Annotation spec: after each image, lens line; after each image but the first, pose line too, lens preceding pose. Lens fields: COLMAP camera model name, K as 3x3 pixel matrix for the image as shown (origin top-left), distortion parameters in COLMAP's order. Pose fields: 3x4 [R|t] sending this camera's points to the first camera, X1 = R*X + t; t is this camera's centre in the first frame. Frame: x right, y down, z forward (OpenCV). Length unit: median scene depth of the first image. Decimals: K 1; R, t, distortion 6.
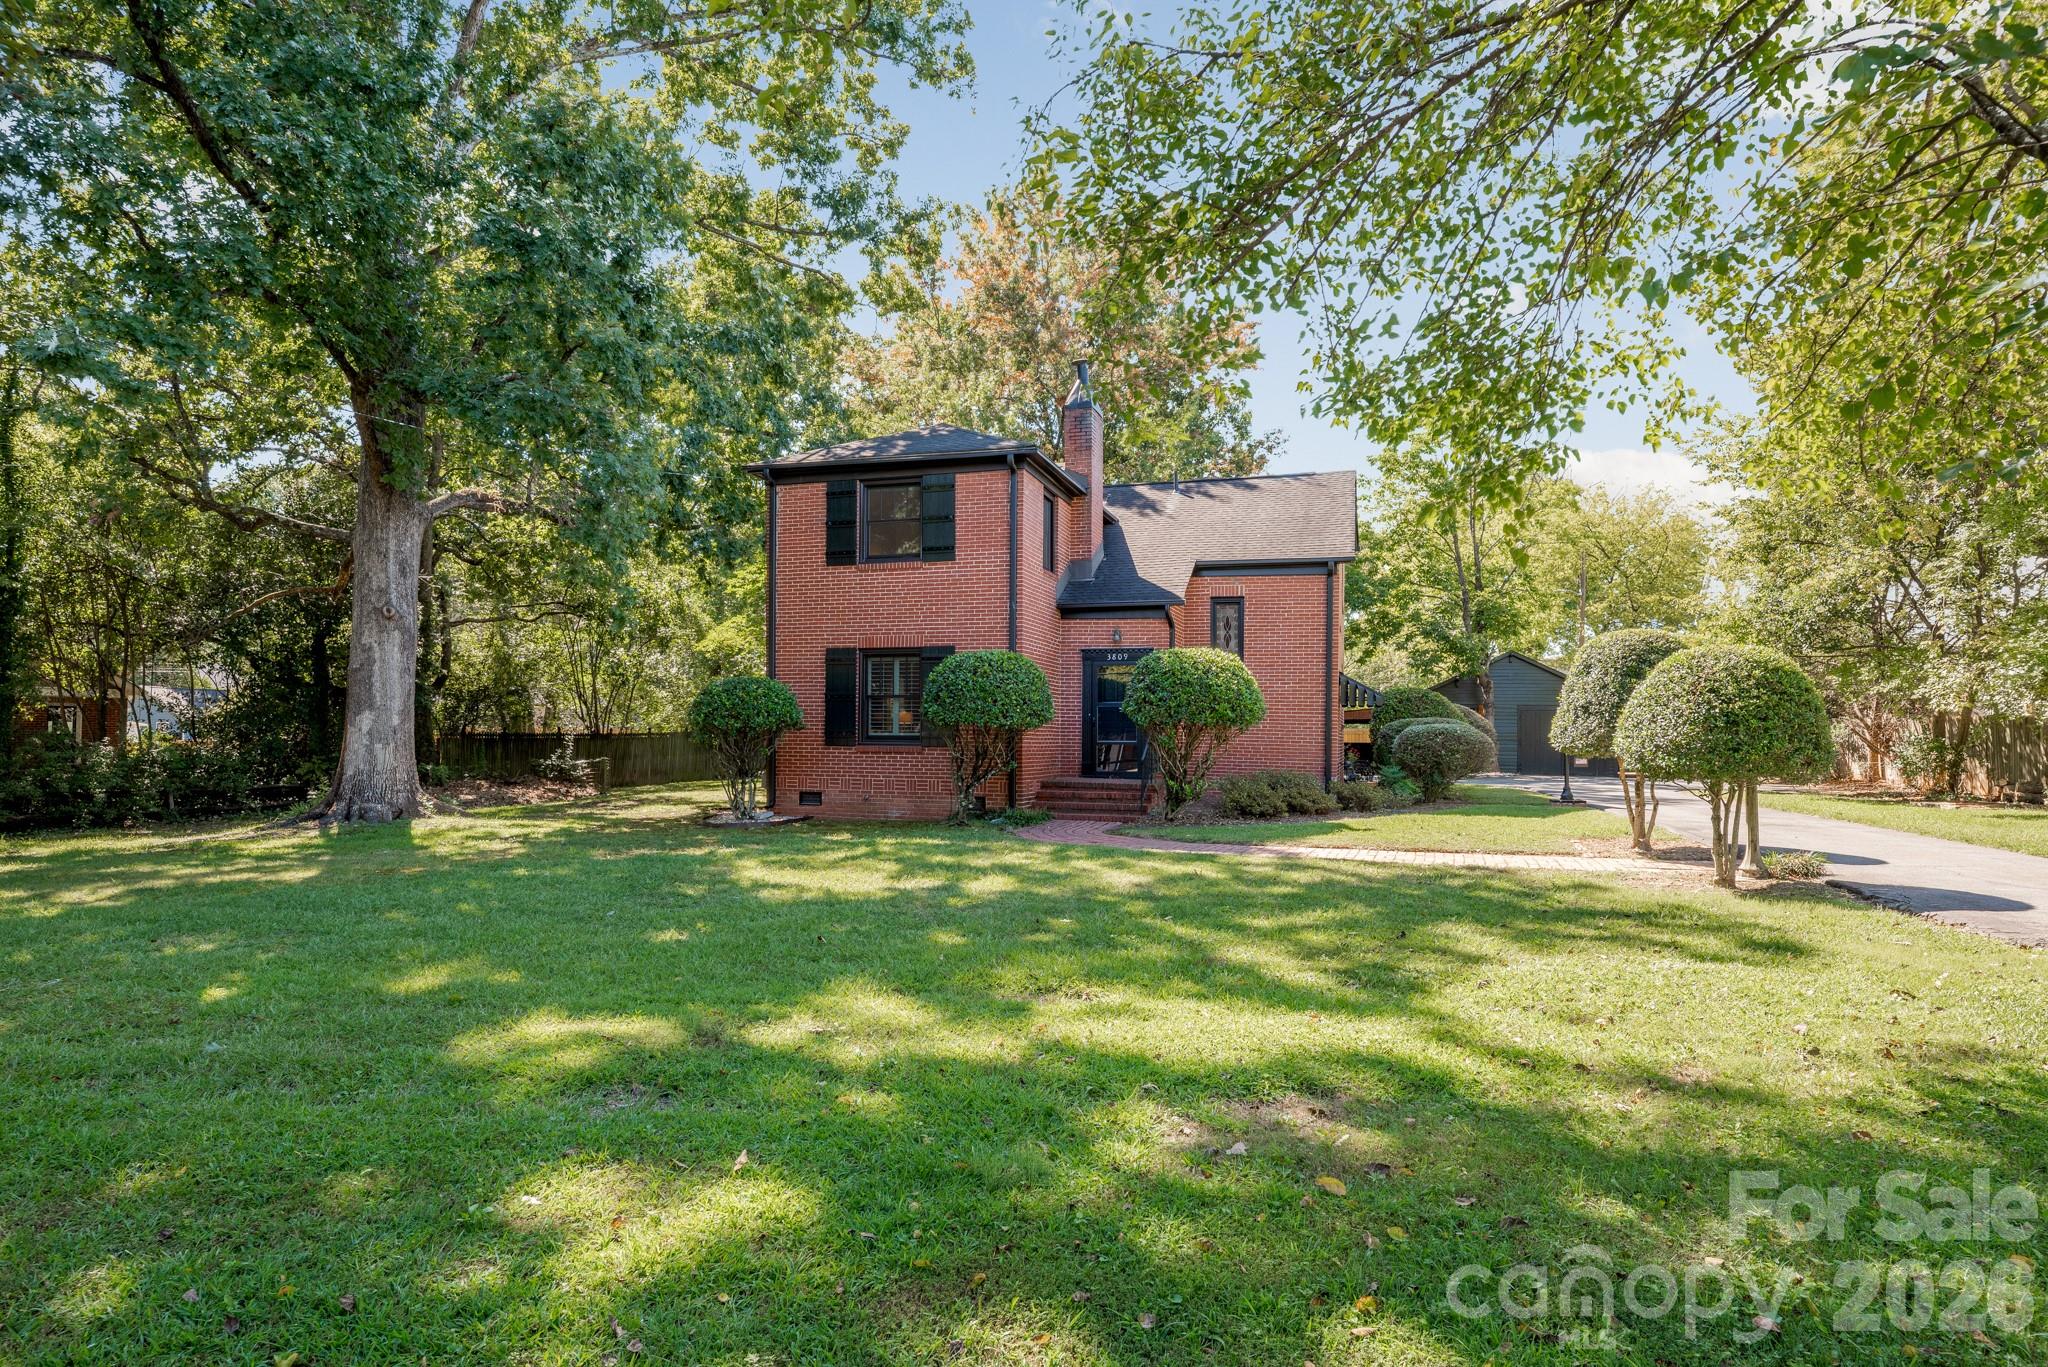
lens RADIAL K [[1124.8, 0, 1023.9], [0, 1124.8, 779.9], [0, 0, 1]] dist [0.000473, 0.000294]
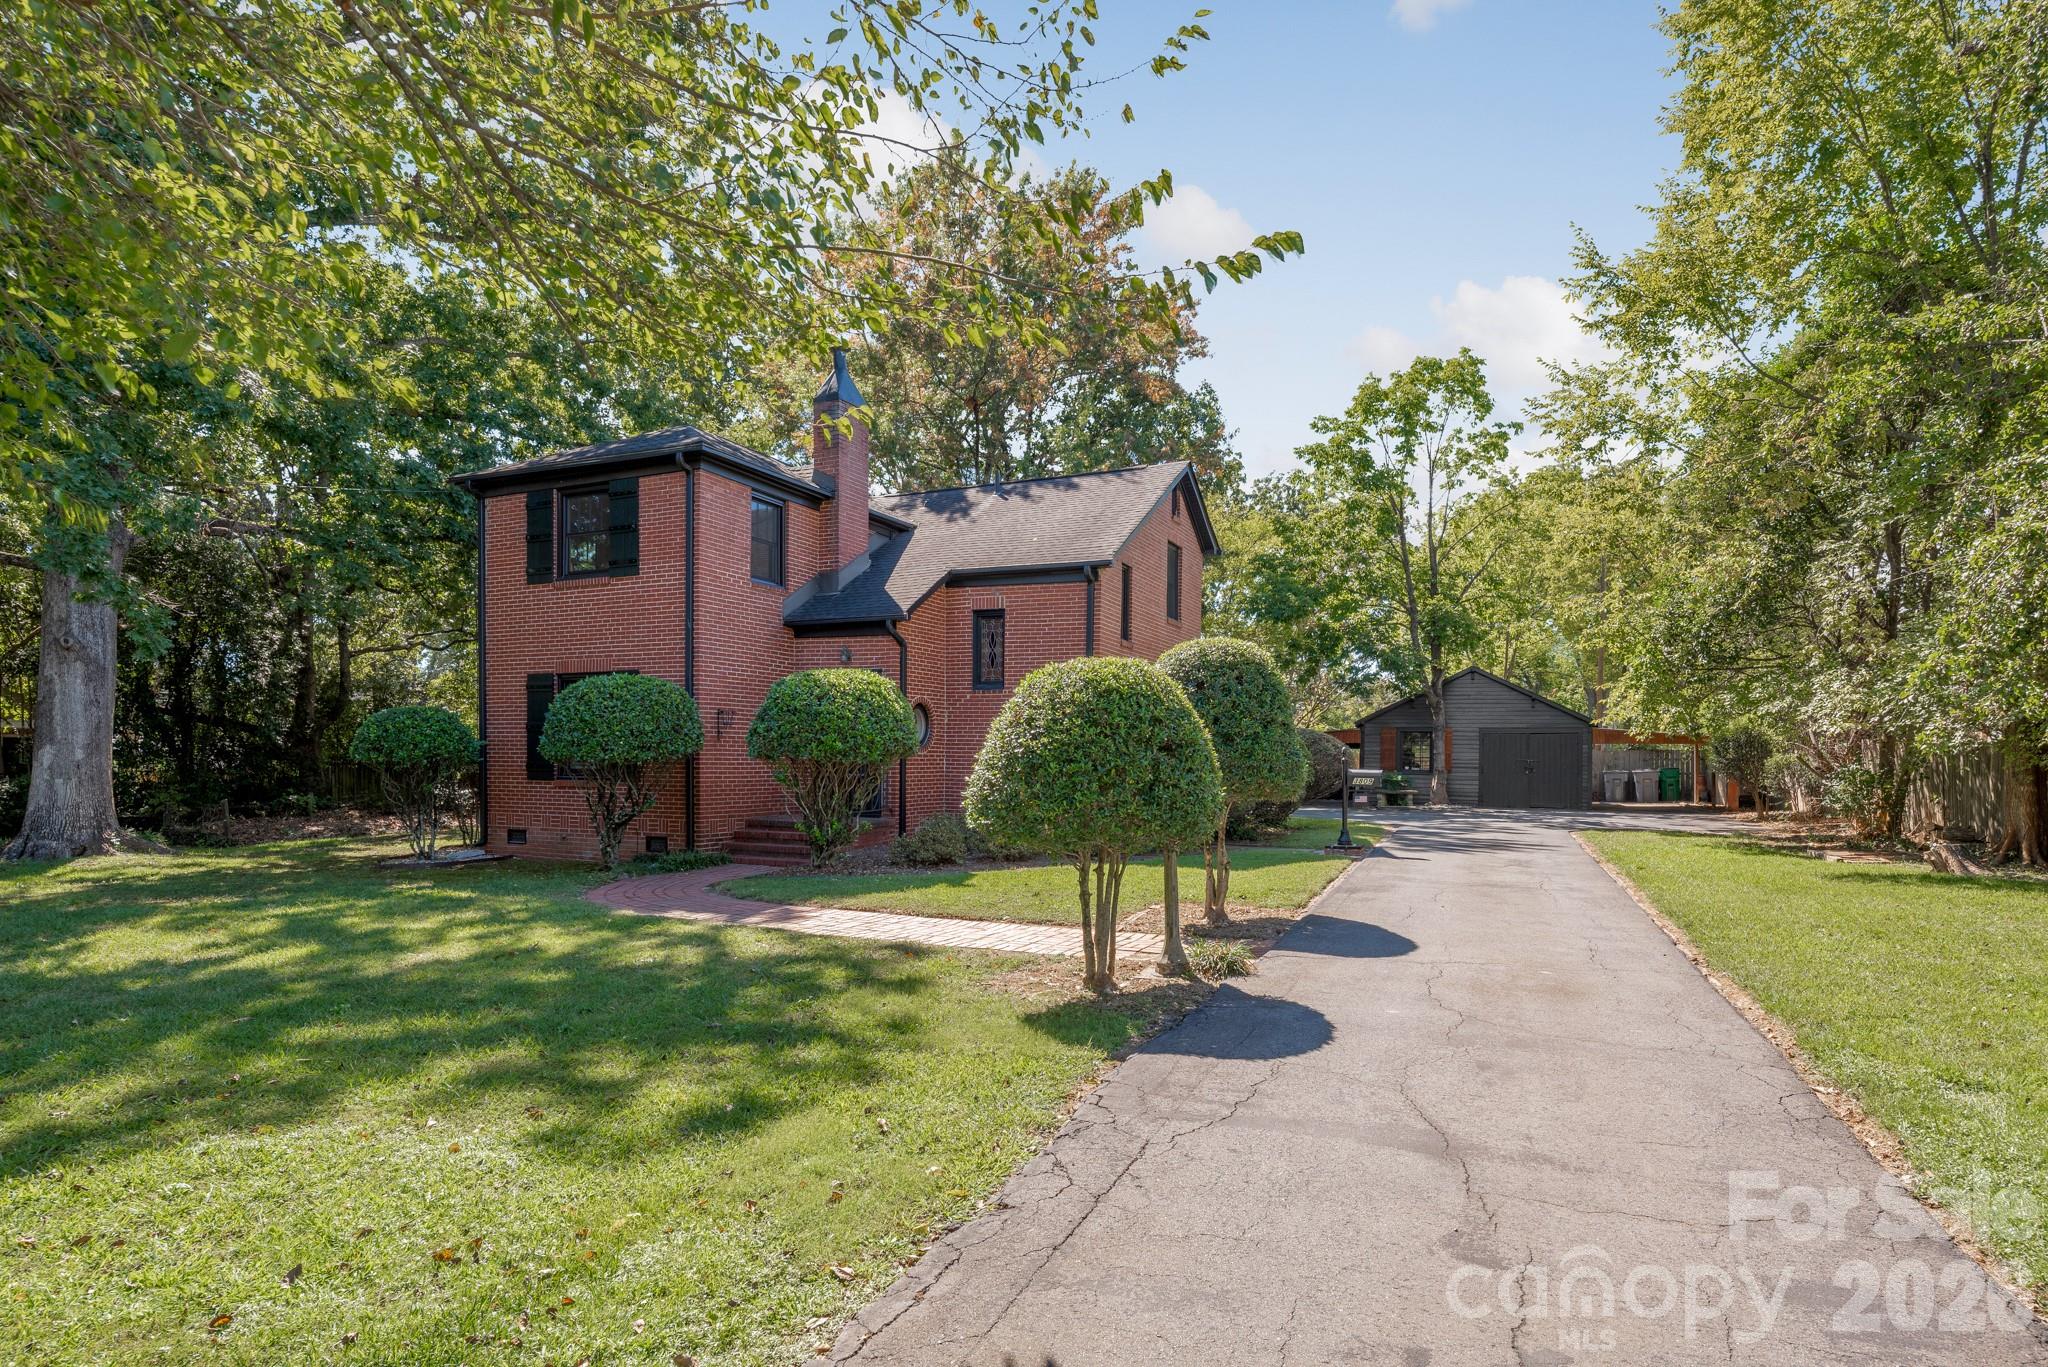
lens RADIAL K [[1117.4, 0, 1023.7], [0, 1117.4, 841.8], [0, 0, 1]] dist [0.000310, 0.000026]
pose [[0.991004, 0.007866, -0.133599, 0.351789], [-0.003051, 0.999340, 0.036206, -0.014036], [0.133795, -0.035473, 0.990374, 0.141455]]
